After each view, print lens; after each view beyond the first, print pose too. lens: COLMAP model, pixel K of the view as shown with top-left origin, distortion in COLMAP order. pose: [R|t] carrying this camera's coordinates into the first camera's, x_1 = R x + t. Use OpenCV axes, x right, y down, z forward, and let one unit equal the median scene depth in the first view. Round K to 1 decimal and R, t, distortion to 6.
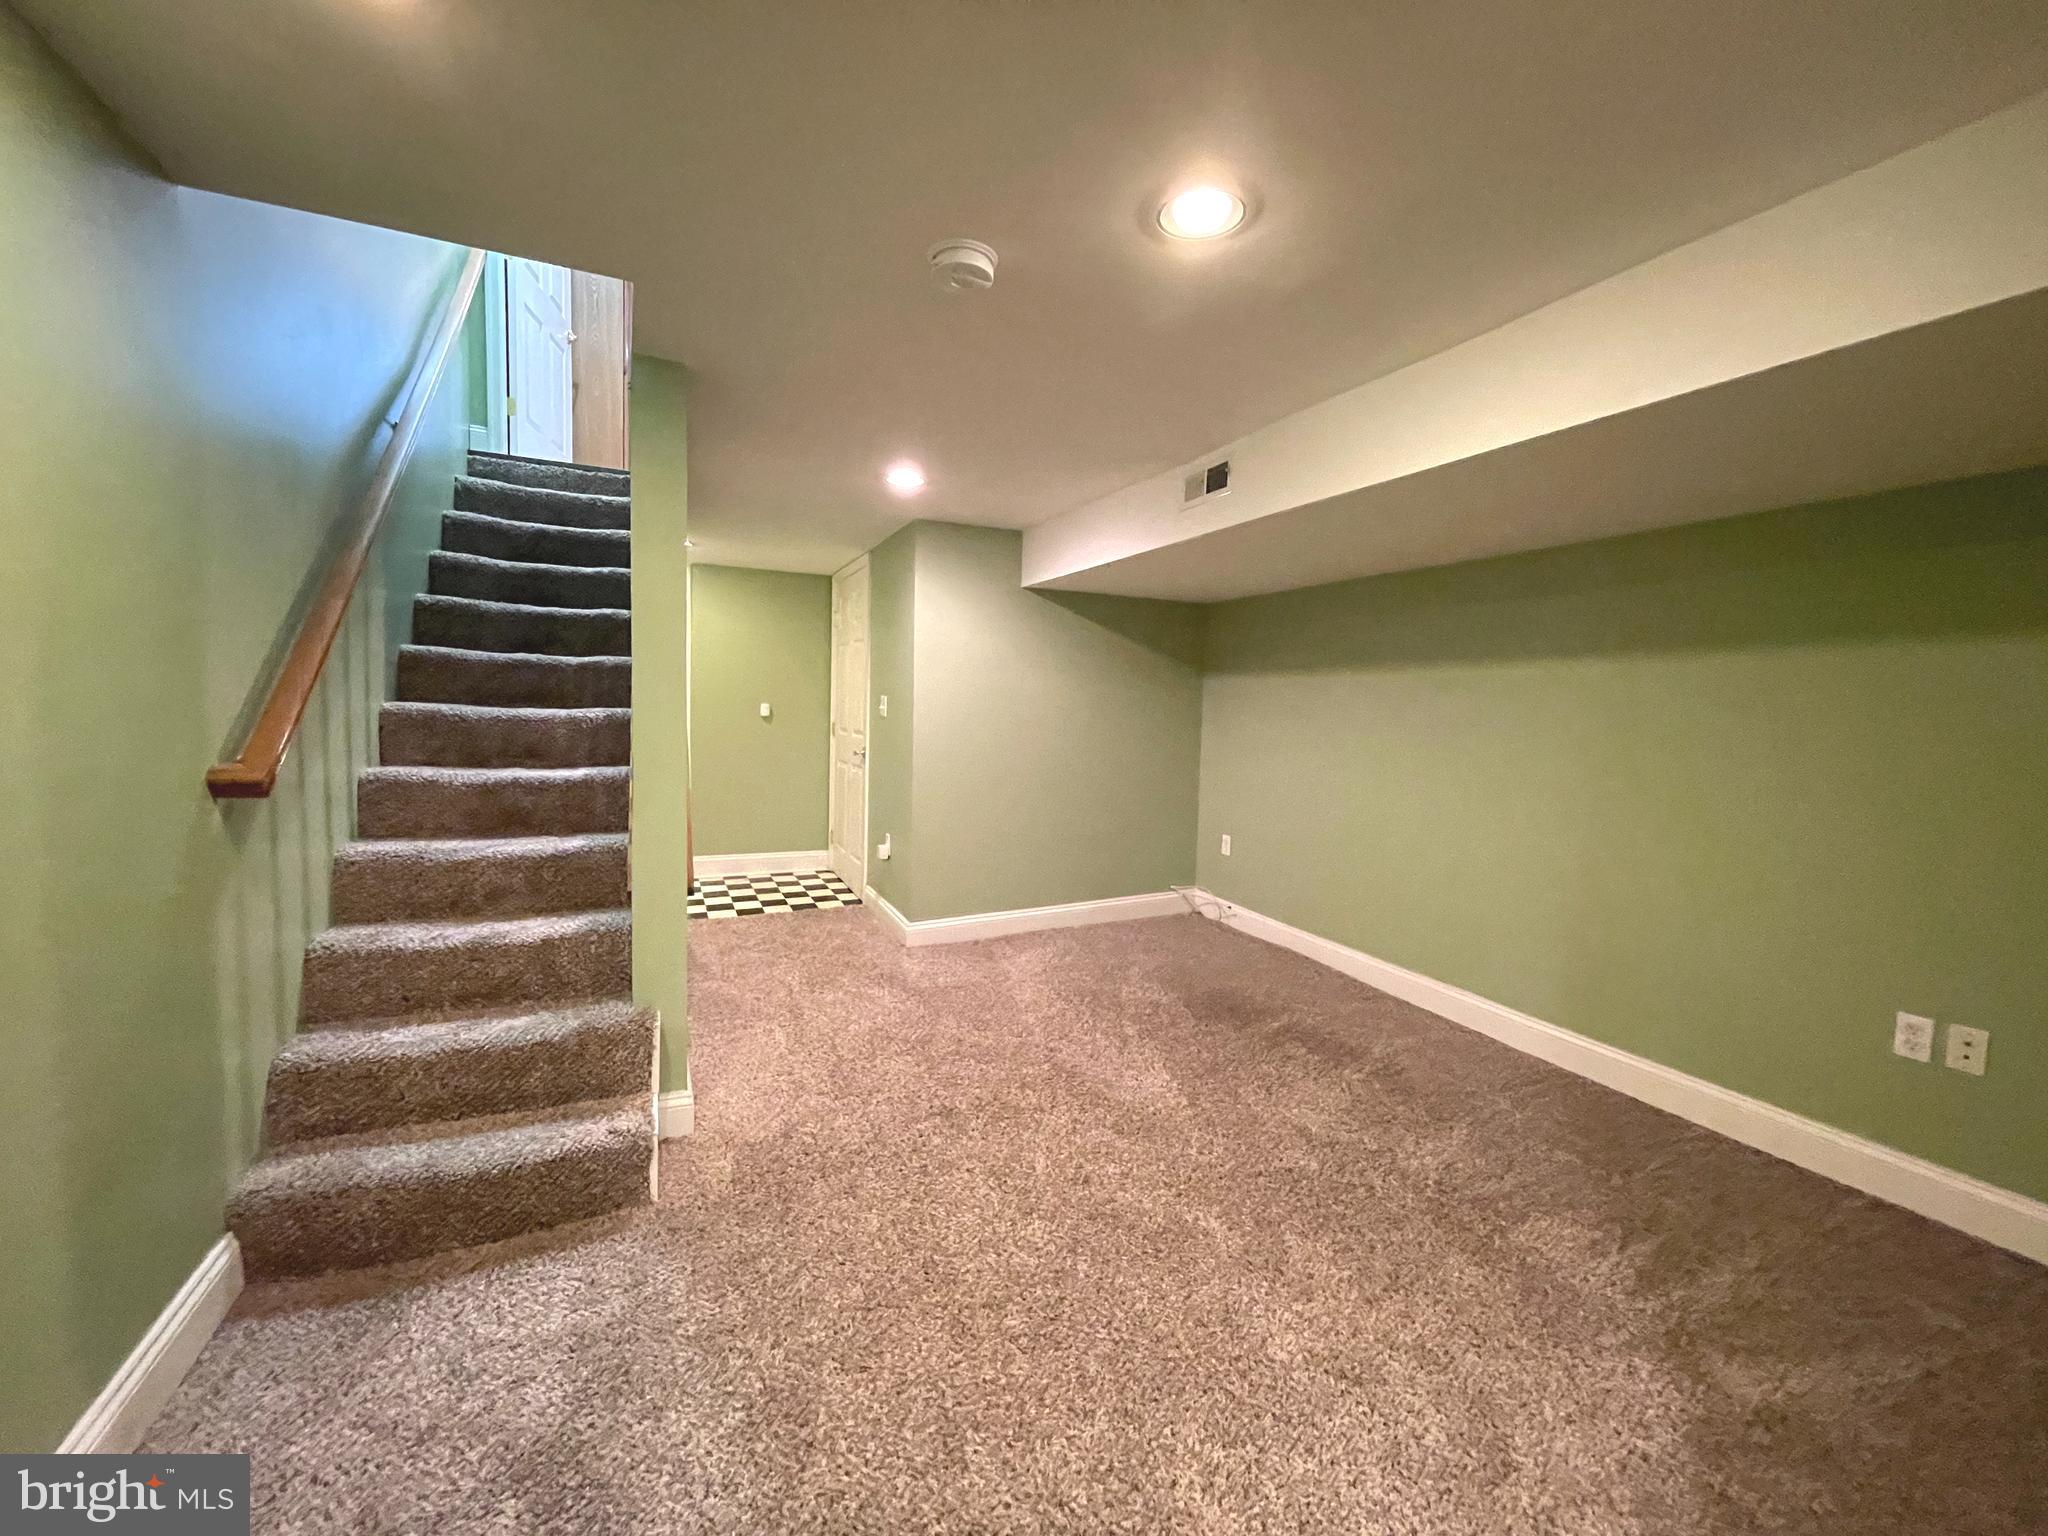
lens RADIAL K [[829.1, 0, 1017.0], [0, 829.1, 761.9], [0, 0, 1]] dist [-0.003497, 0.000941]
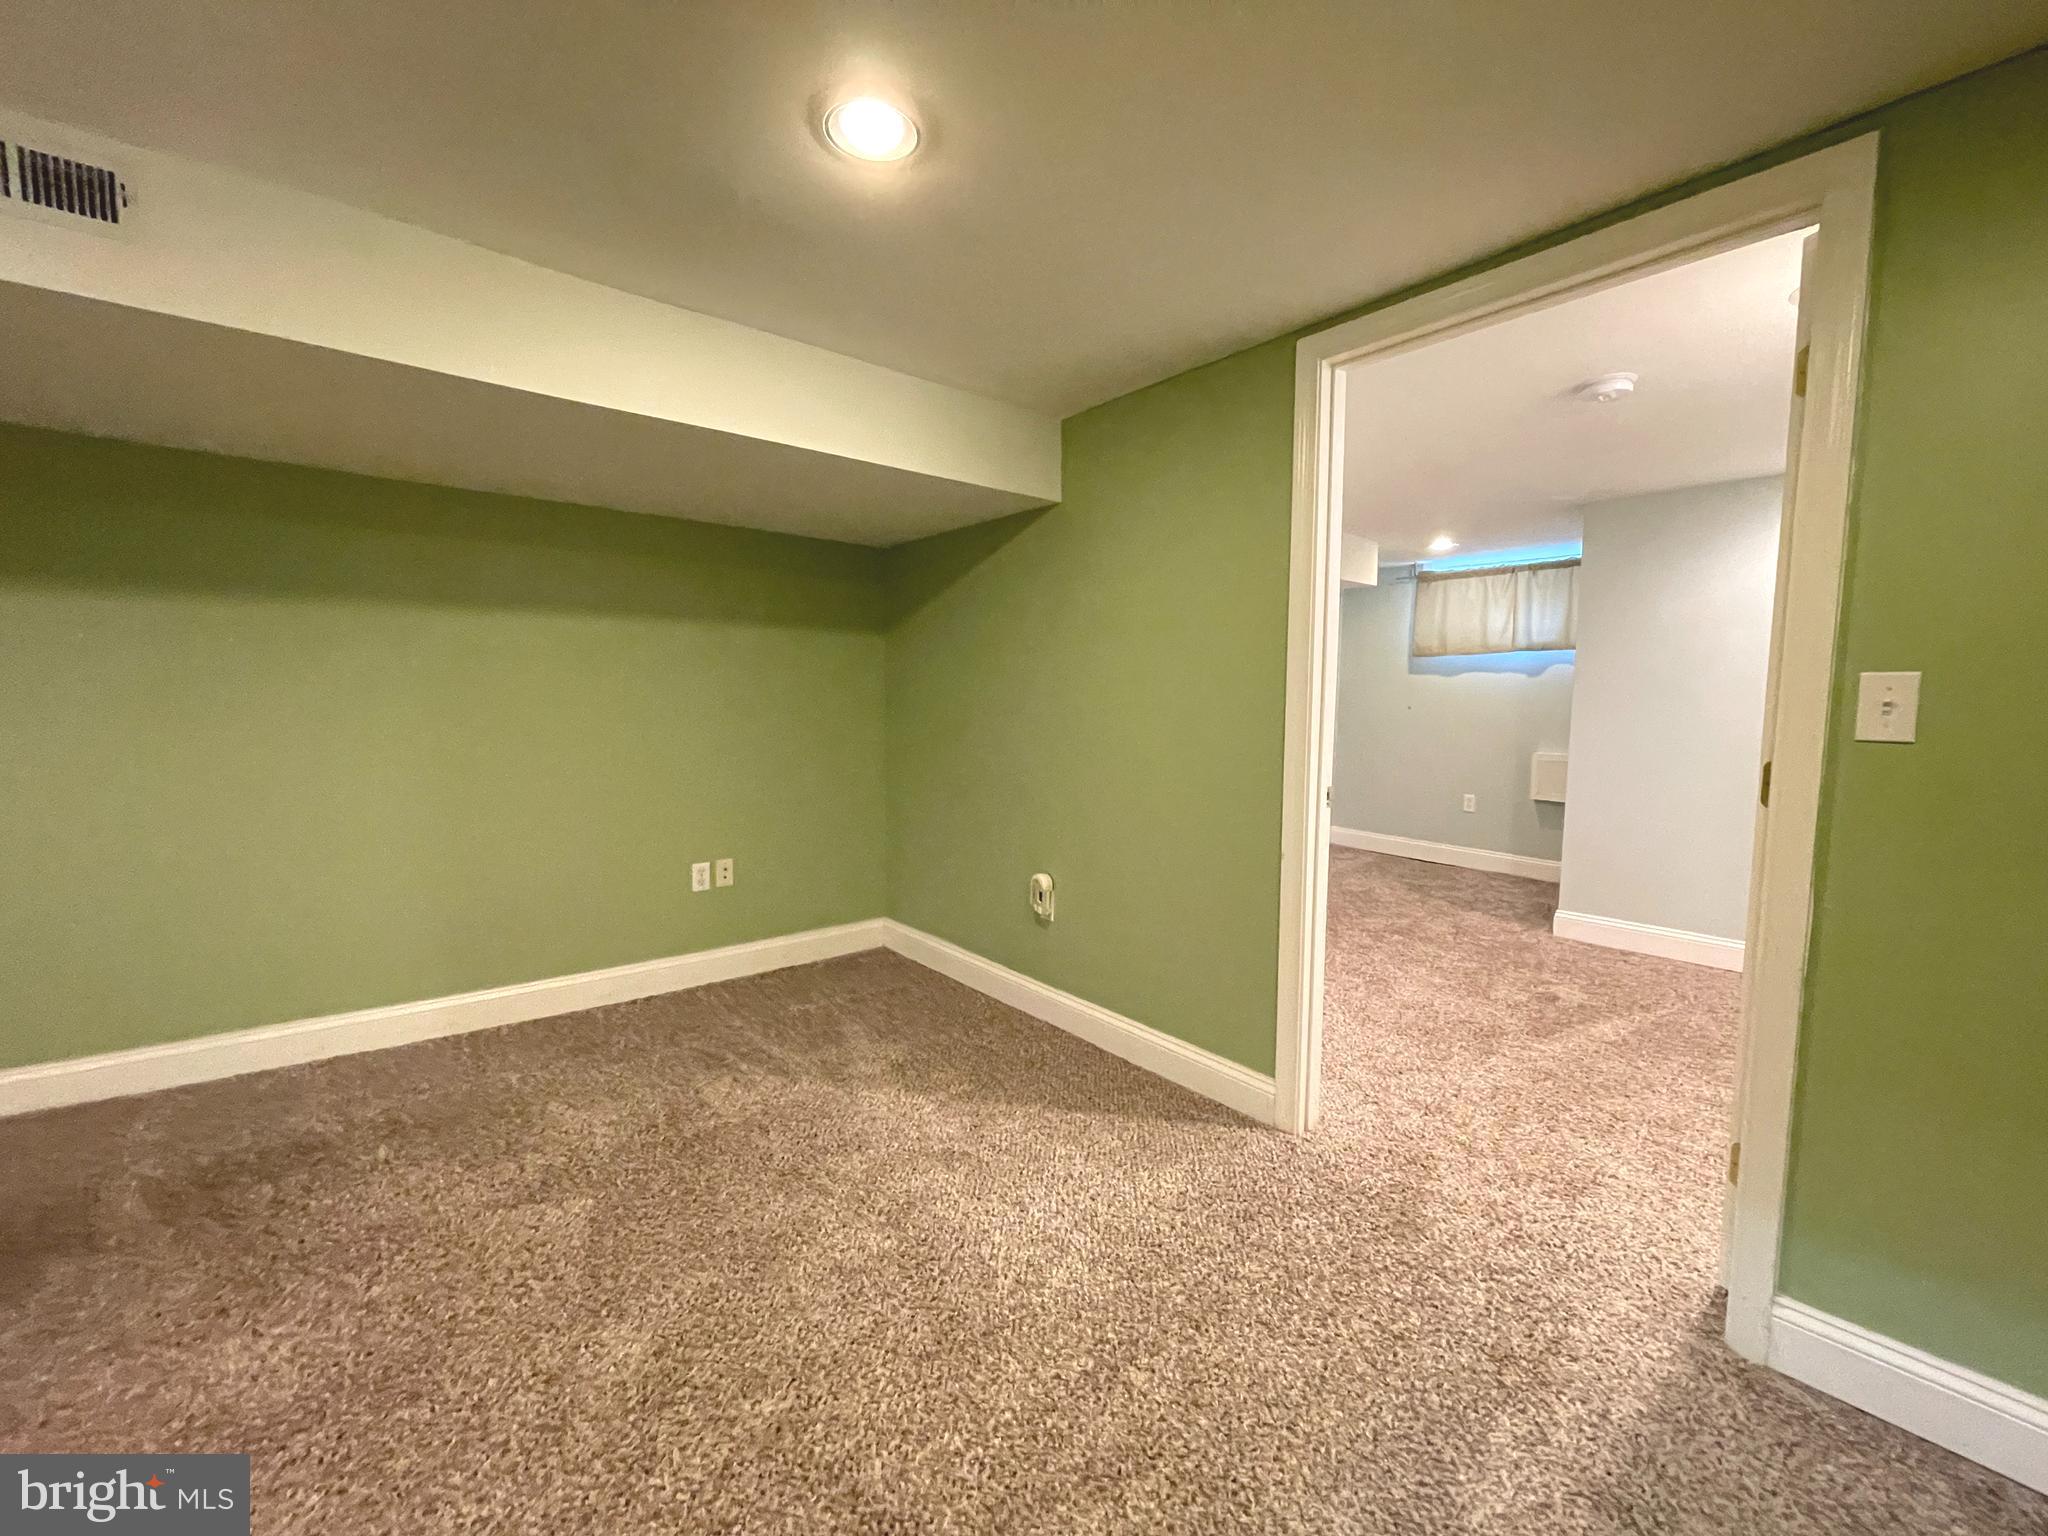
lens RADIAL K [[829.1, 0, 1029.3], [0, 829.1, 763.5], [0, 0, 1]] dist [-0.003497, 0.000941]
pose [[-0.259699, -0.104690, 0.959998, -0.580428], [0.049307, 0.991372, 0.121450, -0.040174], [-0.964430, 0.078875, -0.252296, 0.817973]]
